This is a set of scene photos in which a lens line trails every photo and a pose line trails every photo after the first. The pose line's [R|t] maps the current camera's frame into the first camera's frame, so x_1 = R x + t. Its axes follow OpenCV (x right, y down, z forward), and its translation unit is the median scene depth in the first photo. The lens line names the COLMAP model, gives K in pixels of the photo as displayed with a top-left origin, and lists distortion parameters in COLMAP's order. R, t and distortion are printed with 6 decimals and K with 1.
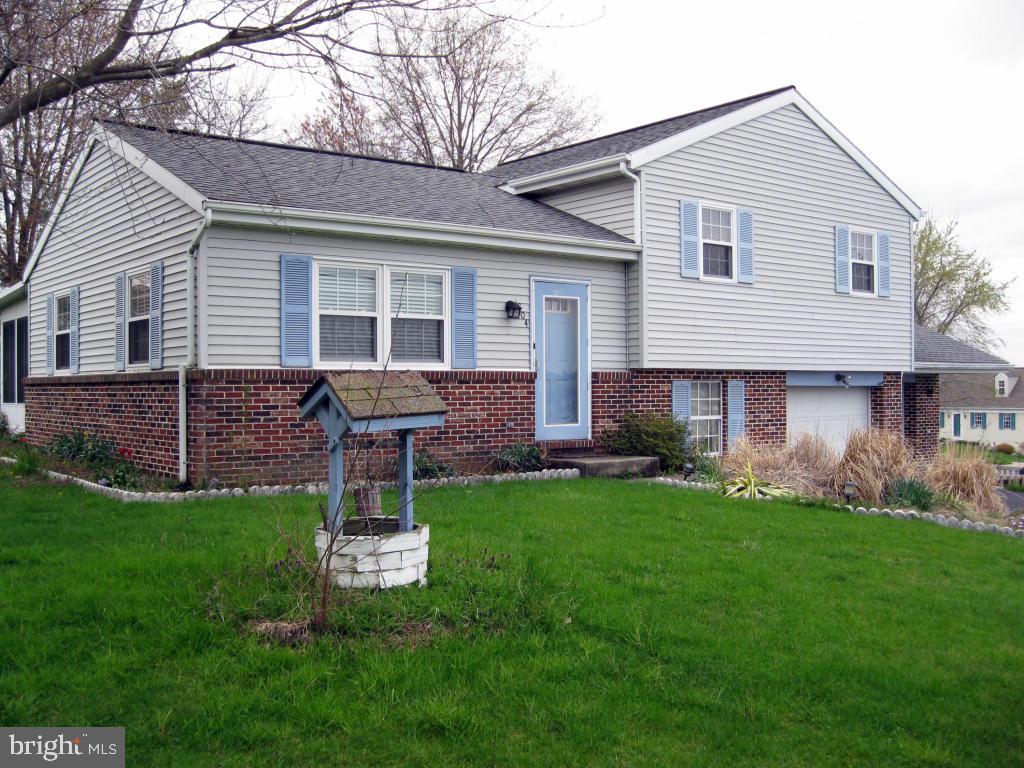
lens RADIAL K [[1055.2, 0, 490.2], [0, 1055.2, 385.9], [0, 0, 1]] dist [-0.109012, 0.000000]
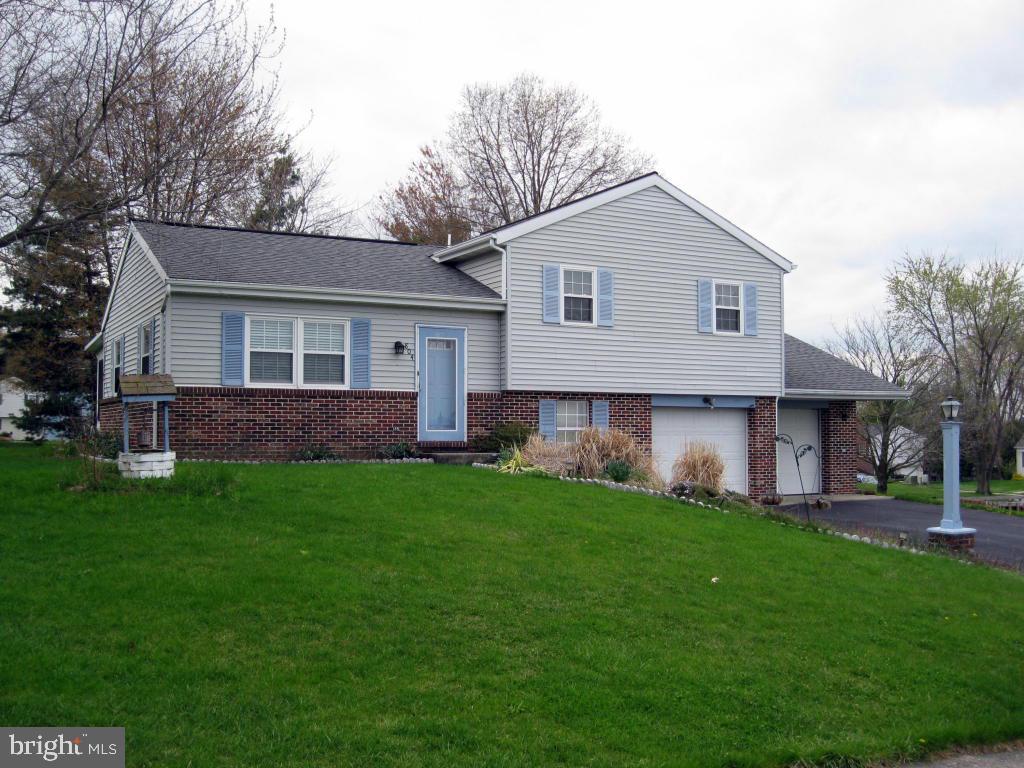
lens RADIAL K [[1055.2, 0, 491.2], [0, 1055.2, 387.4], [0, 0, 1]] dist [-0.109012, 0.000000]
pose [[0.986976, -0.002784, -0.160842, 0.380698], [-0.003943, 0.999131, -0.041487, 0.040410], [0.160818, 0.041581, 0.986108, -0.384317]]
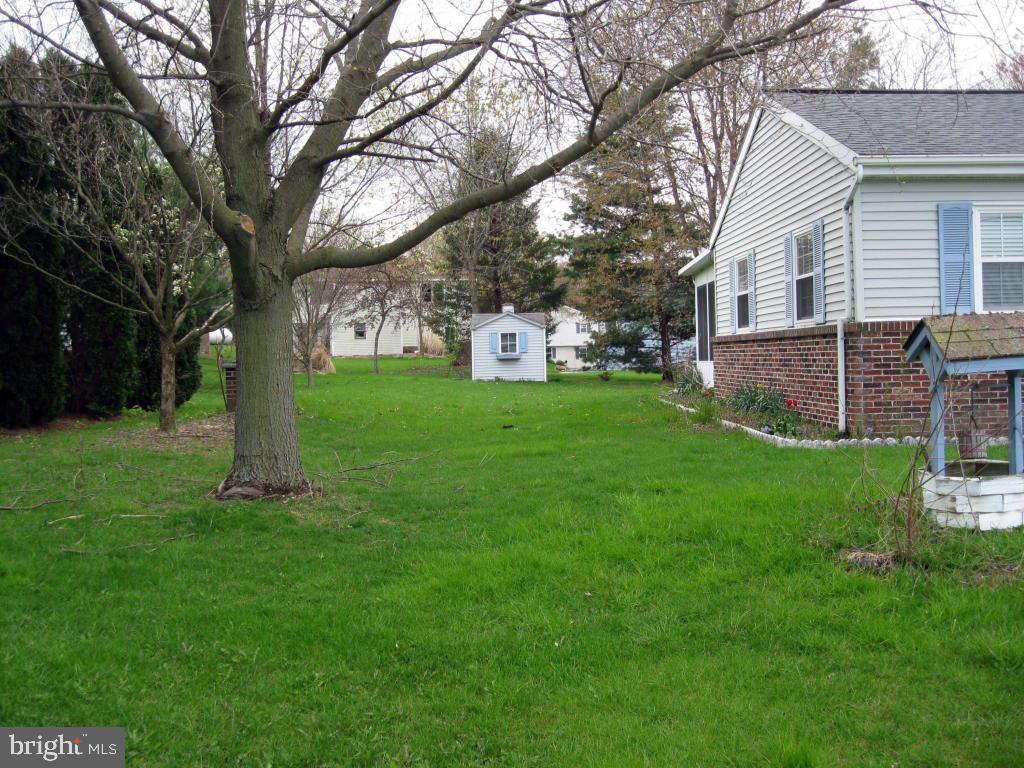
lens RADIAL K [[1055.2, 0, 505.8], [0, 1055.2, 381.2], [0, 0, 1]] dist [-0.109012, 0.000000]
pose [[0.798889, -0.000844, -0.601478, 0.051691], [0.020854, 0.999437, 0.026295, 0.006566], [0.601117, -0.033550, 0.798456, -0.020394]]
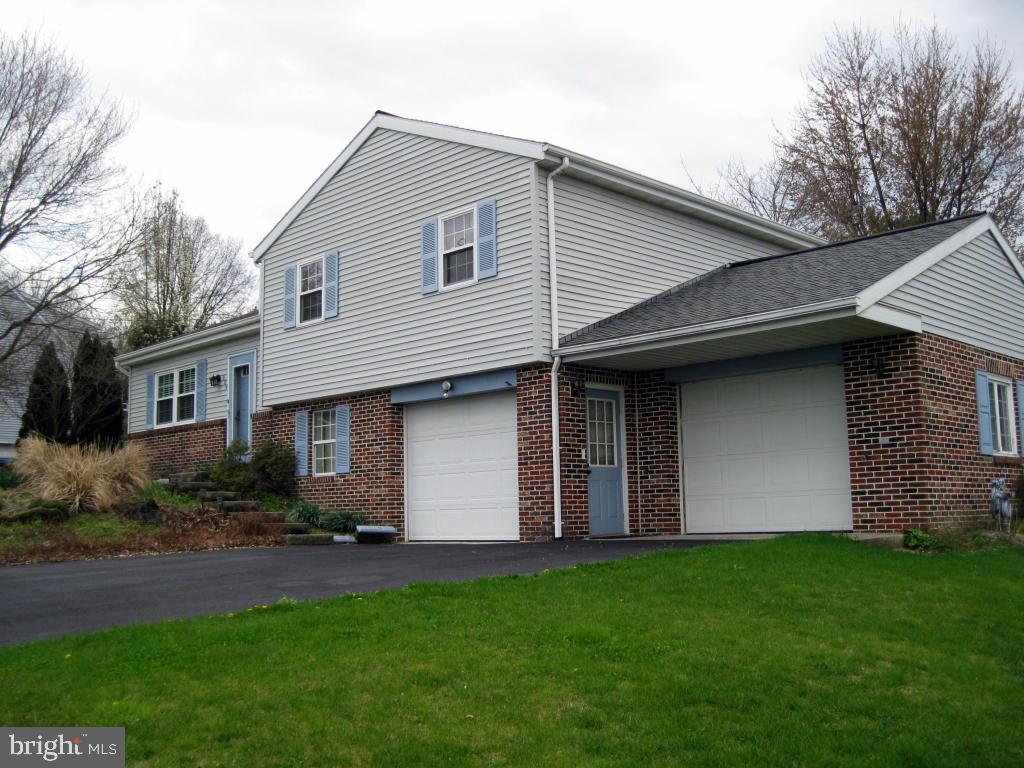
lens RADIAL K [[1055.2, 0, 510.2], [0, 1055.2, 382.3], [0, 0, 1]] dist [-0.109012, 0.000000]
pose [[0.131693, -0.128927, -0.982871, 1.637315], [0.018983, 0.991652, -0.127535, 0.139326], [0.991109, -0.001863, 0.133042, 1.257992]]
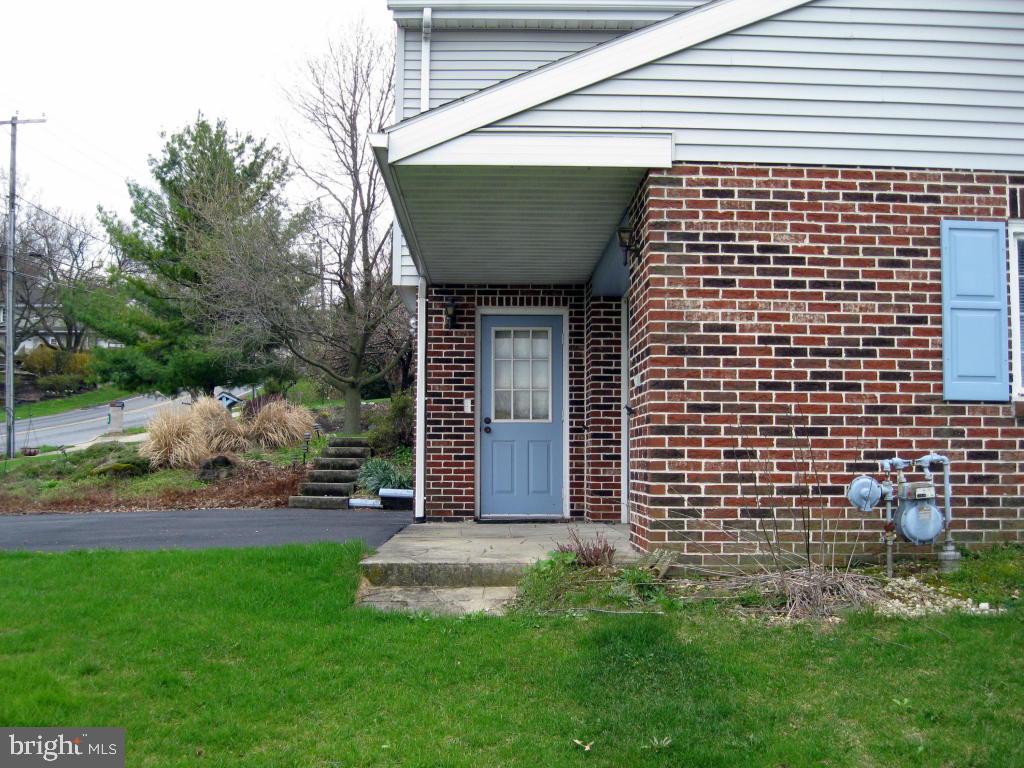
lens RADIAL K [[1055.2, 0, 511.4], [0, 1055.2, 386.1], [0, 0, 1]] dist [-0.109012, 0.000000]
pose [[-0.600387, -0.058842, -0.797542, 1.179852], [-0.004377, 0.997516, -0.070300, 0.116202], [0.799698, -0.038716, -0.599153, 1.992420]]
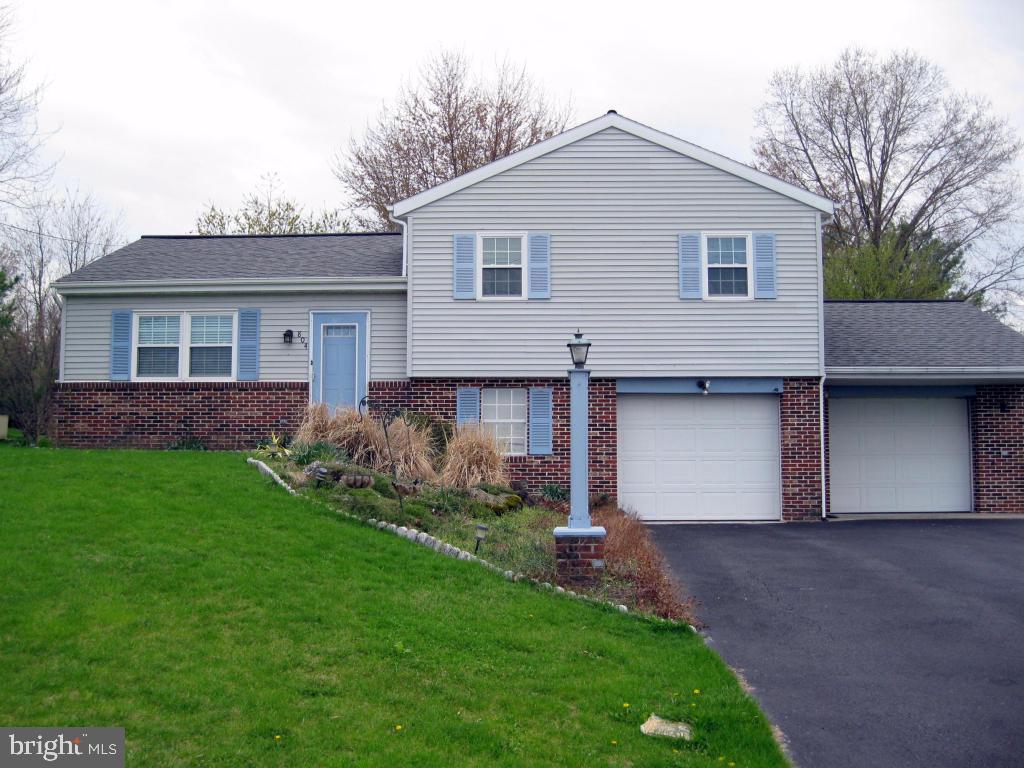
lens RADIAL K [[1055.2, 0, 506.9], [0, 1055.2, 385.5], [0, 0, 1]] dist [-0.109012, 0.000000]
pose [[0.772982, -0.049607, -0.632486, 1.110970], [-0.002639, 0.996678, -0.081397, 0.101630], [0.634423, 0.064588, 0.770283, 0.152666]]
